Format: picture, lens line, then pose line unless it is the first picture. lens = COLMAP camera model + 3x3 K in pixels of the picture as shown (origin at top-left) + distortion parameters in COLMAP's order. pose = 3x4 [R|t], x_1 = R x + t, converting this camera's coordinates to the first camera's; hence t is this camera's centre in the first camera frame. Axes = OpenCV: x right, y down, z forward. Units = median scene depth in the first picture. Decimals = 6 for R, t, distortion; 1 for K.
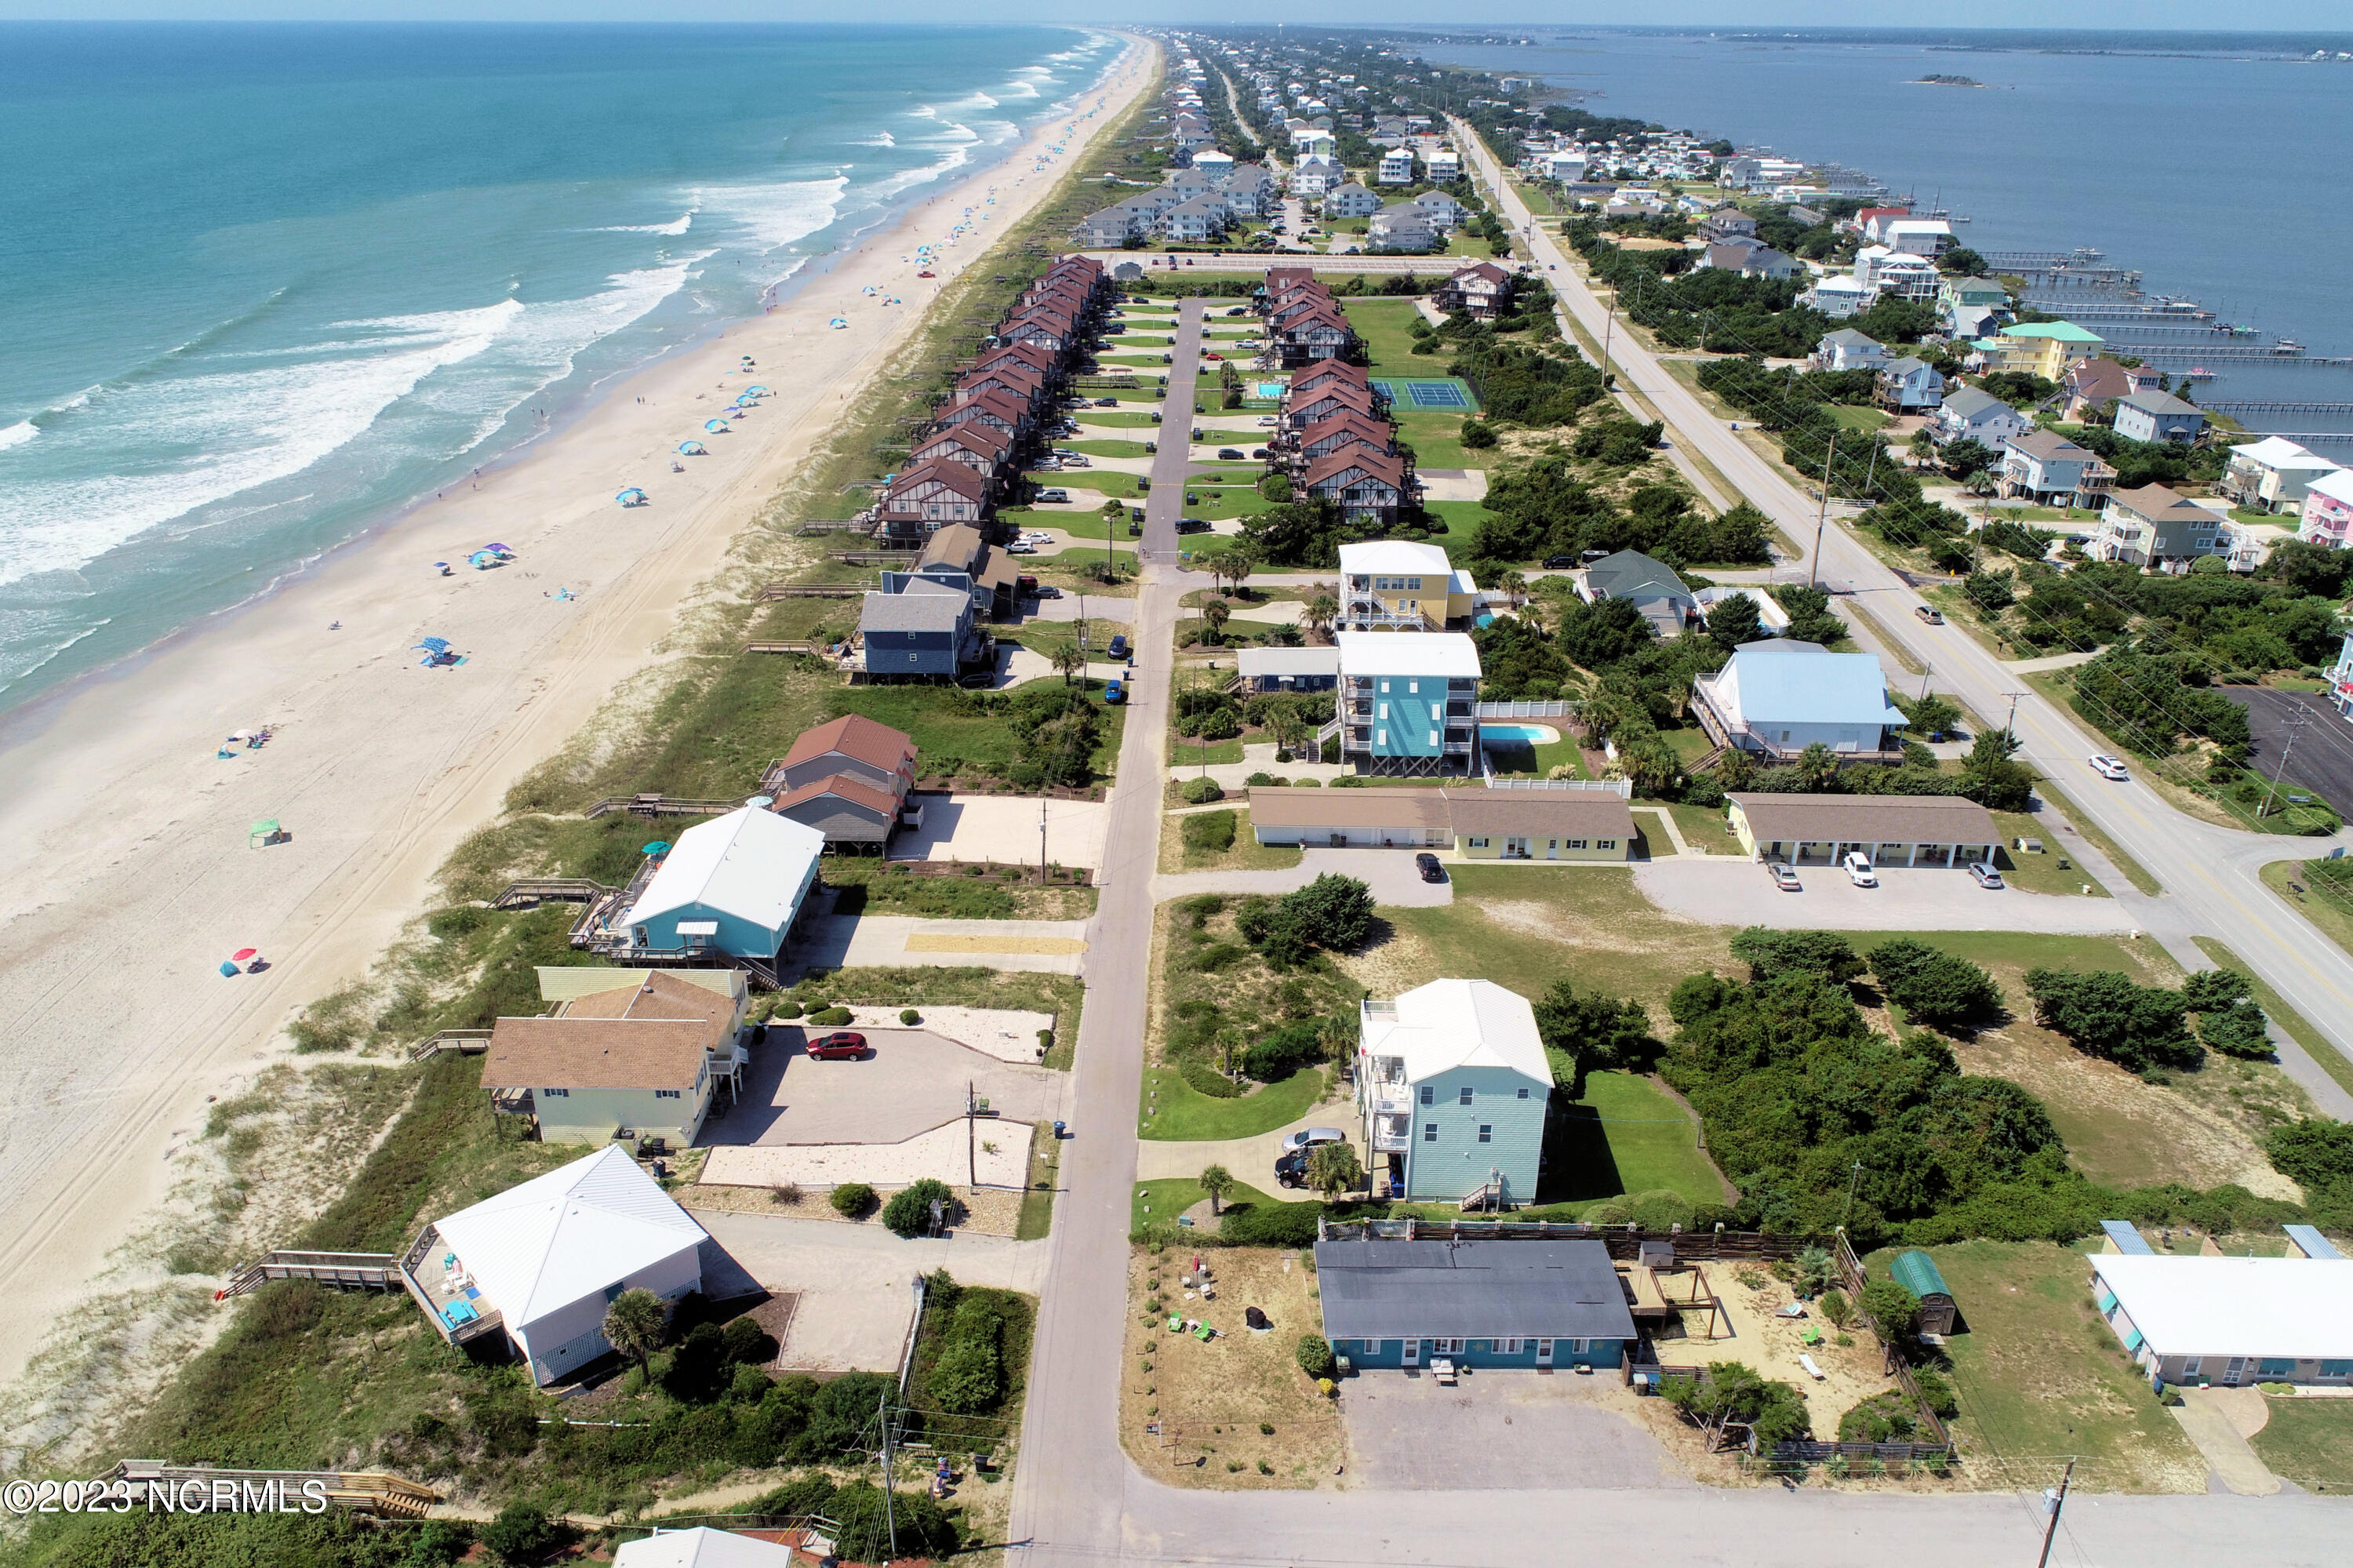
lens RADIAL K [[1702.5, 0, 1176.5], [0, 1702.5, 784.0], [0, 0, 1]] dist [-0.003362, -0.003016]
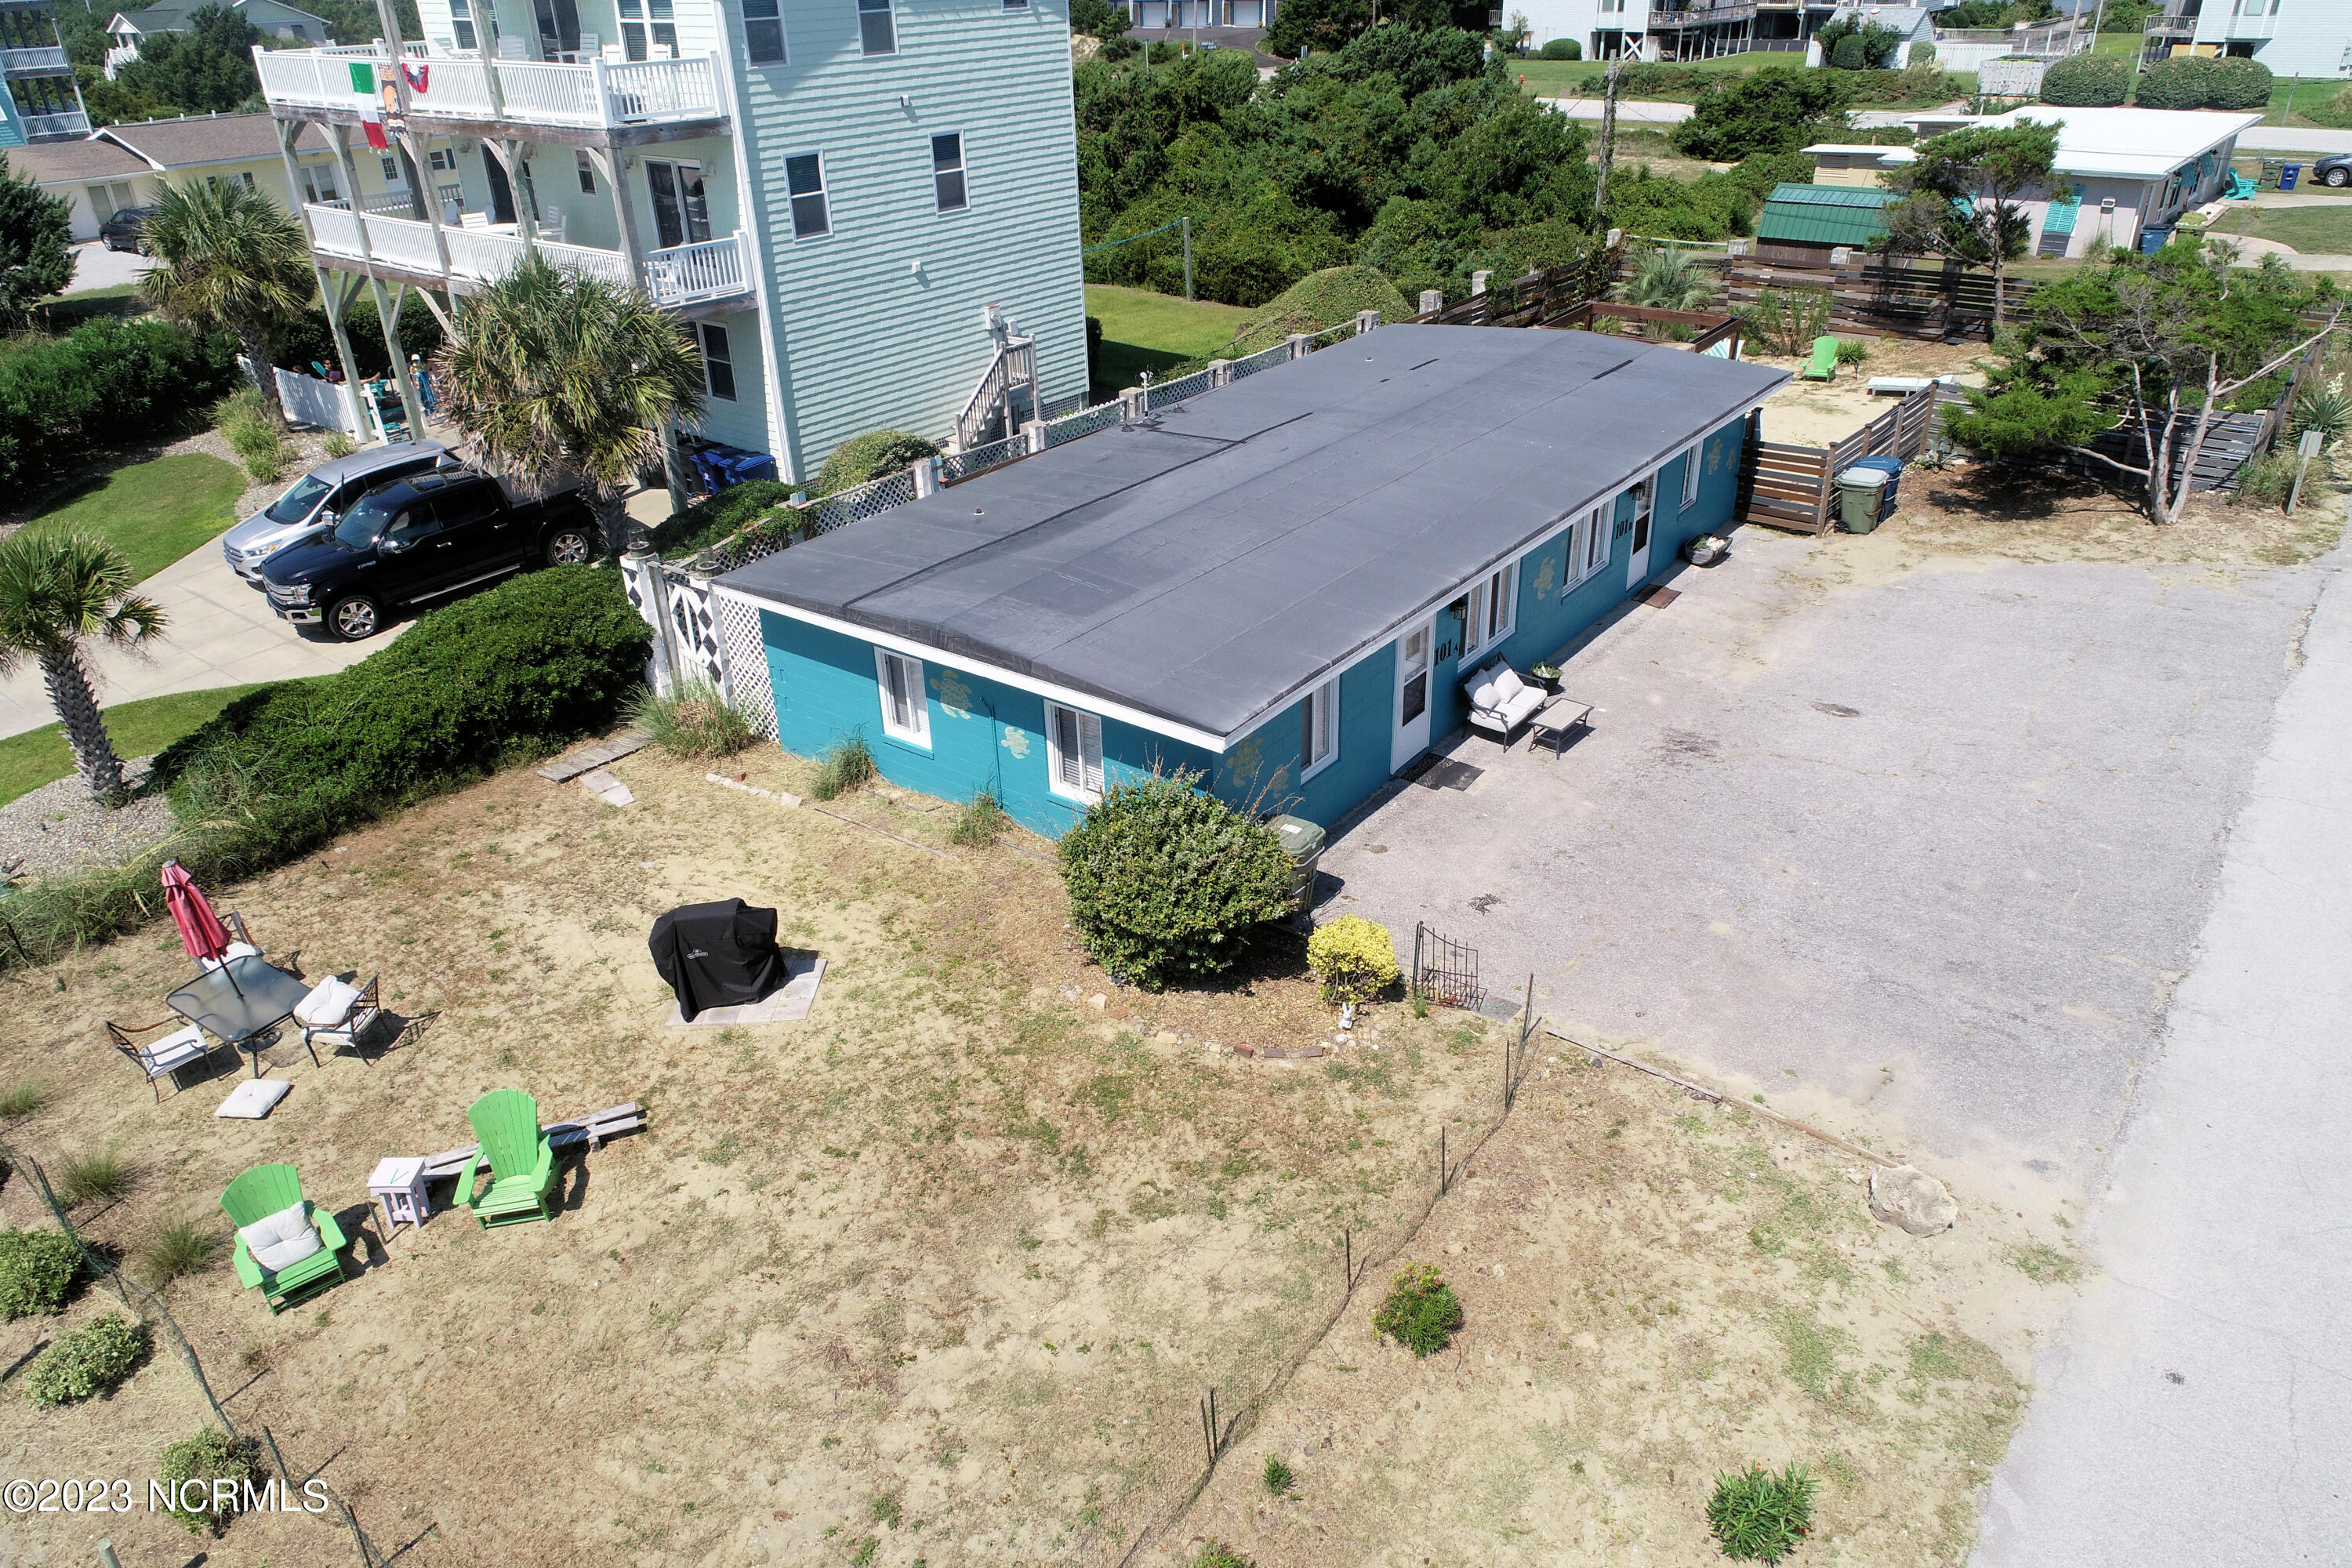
lens RADIAL K [[1578.0, 0, 1179.9], [0, 1578.0, 790.0], [0, 0, 1]] dist [-0.000079, -0.000455]
pose [[0.608713, -0.396917, 0.686968, -0.027886], [0.356380, 0.910385, 0.210220, 0.247813], [-0.708846, 0.116858, 0.695616, 0.749167]]
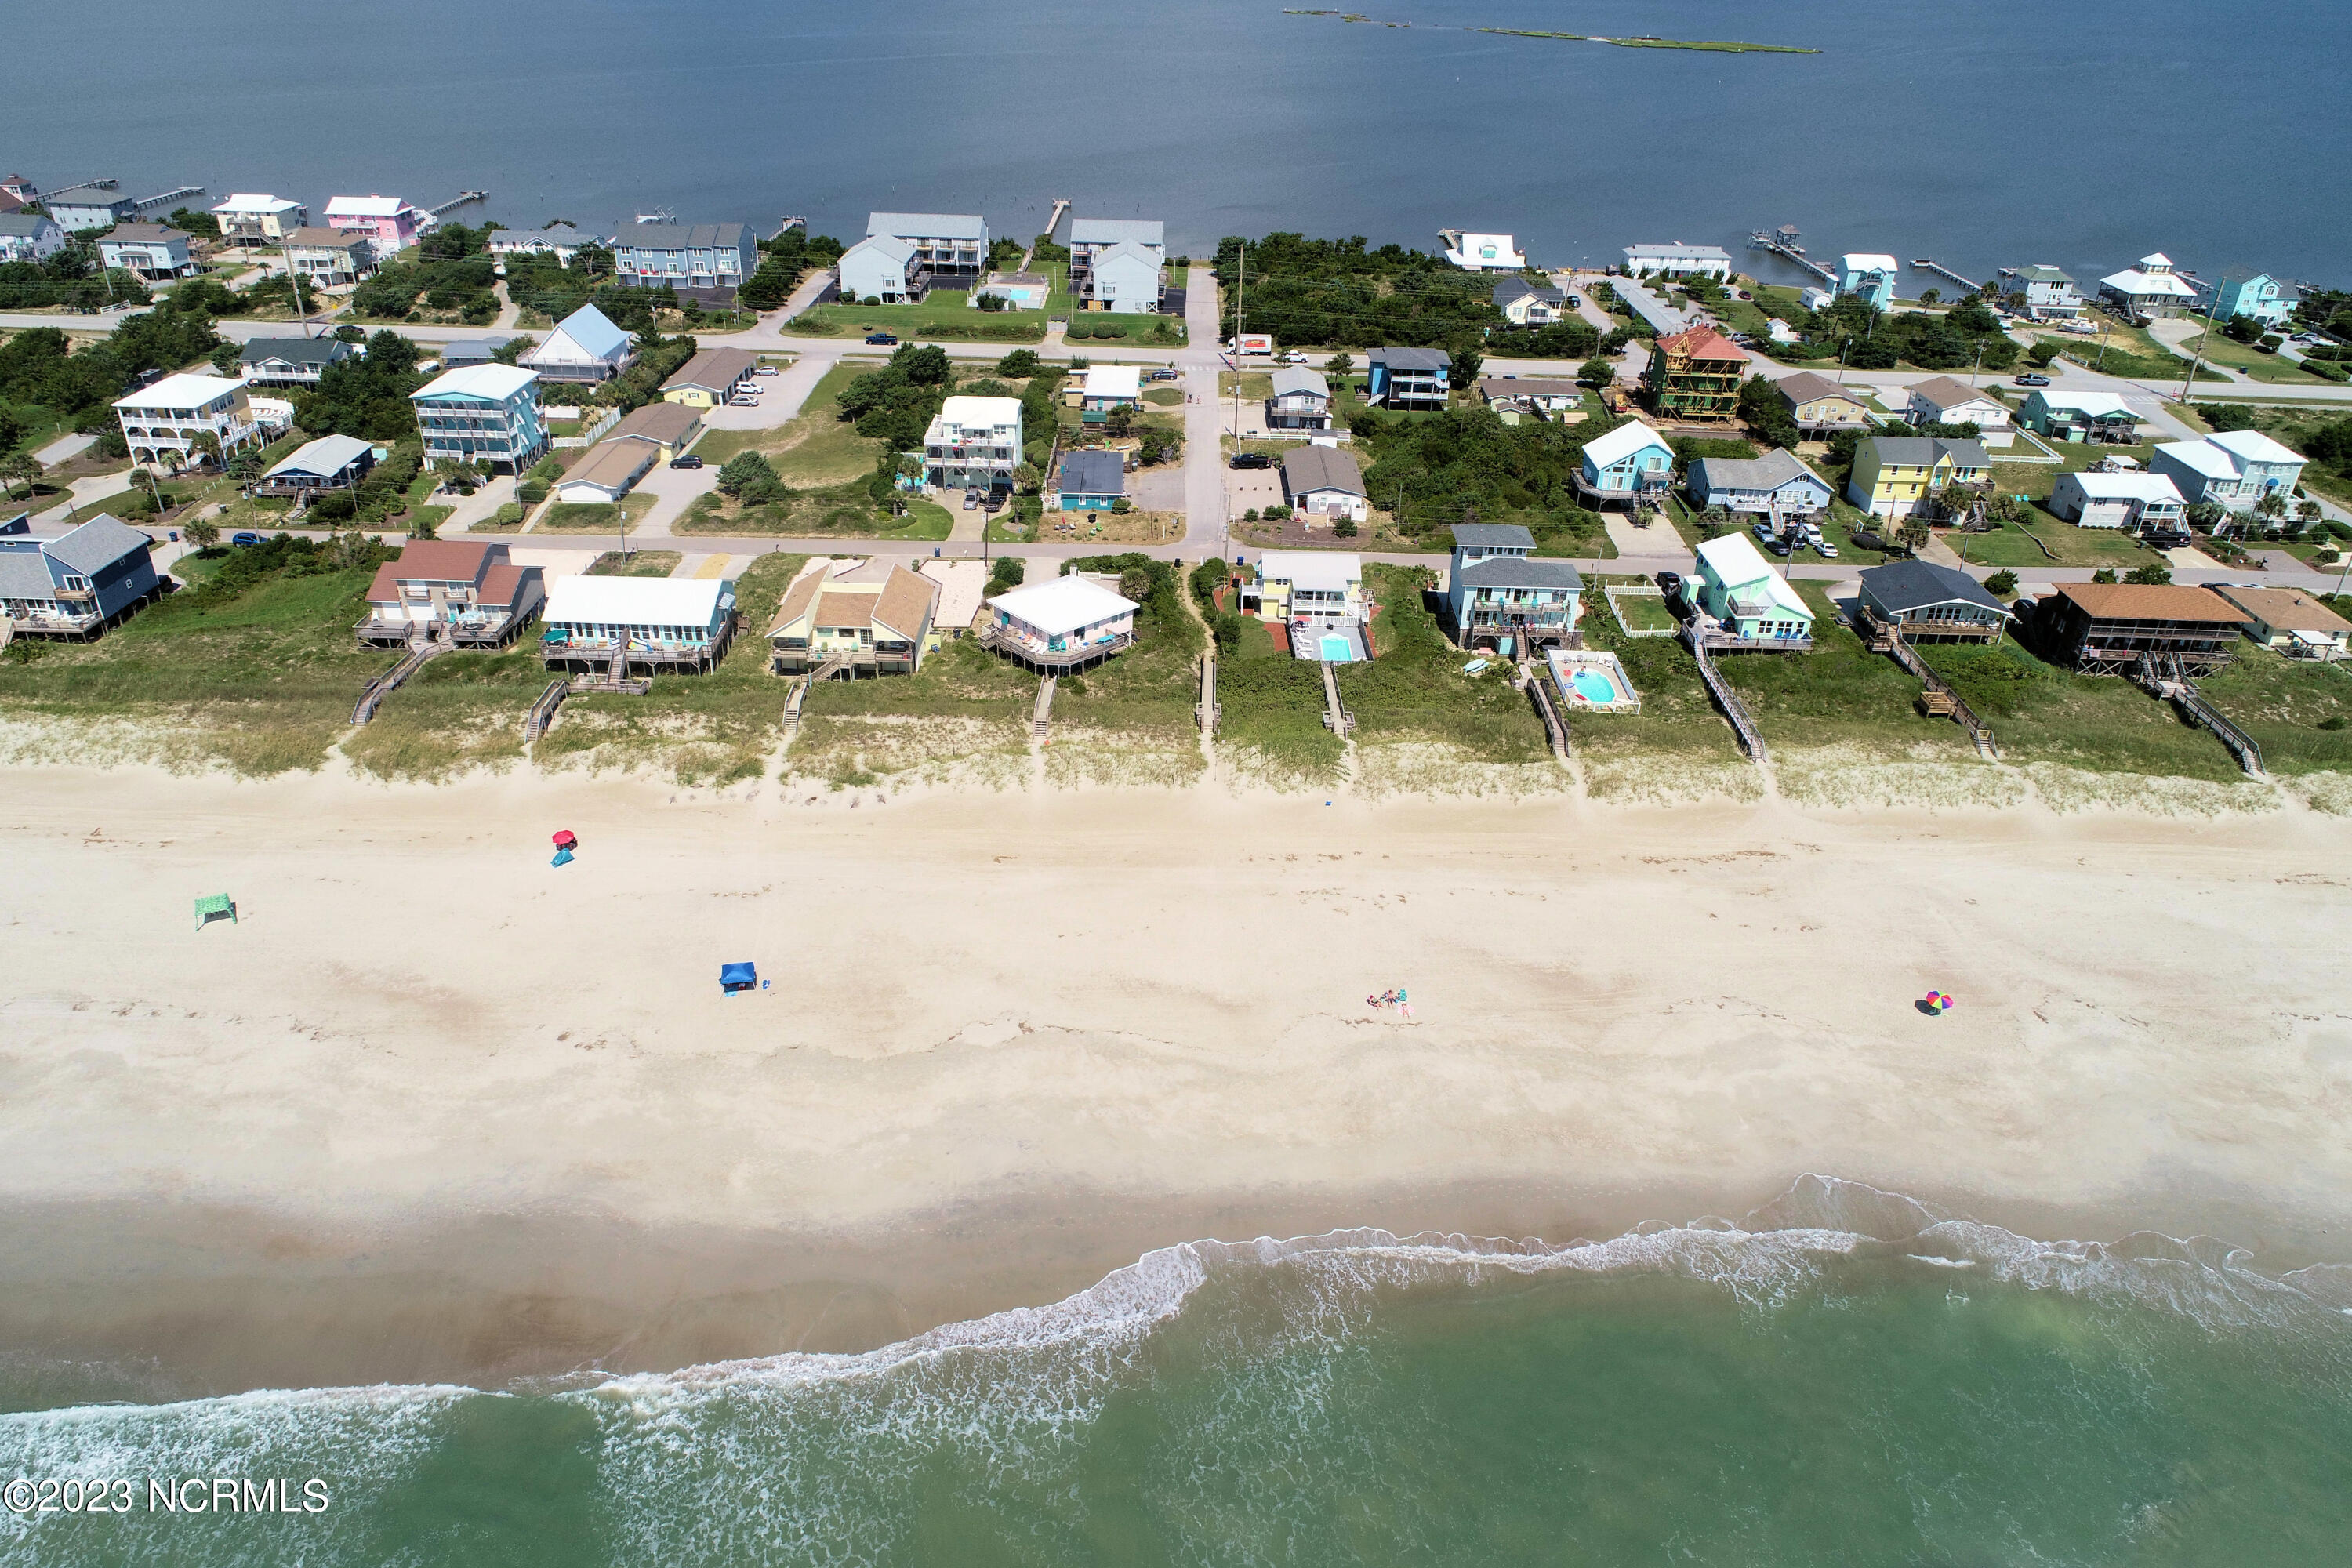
lens RADIAL K [[1578.0, 0, 1179.9], [0, 1578.0, 790.0], [0, 0, 1]] dist [-0.000079, -0.000455]
pose [[-0.011885, -0.497241, 0.867531, -1.699804], [0.391687, 0.795945, 0.461576, -0.274139], [-0.920022, 0.345286, 0.185303, 0.561331]]
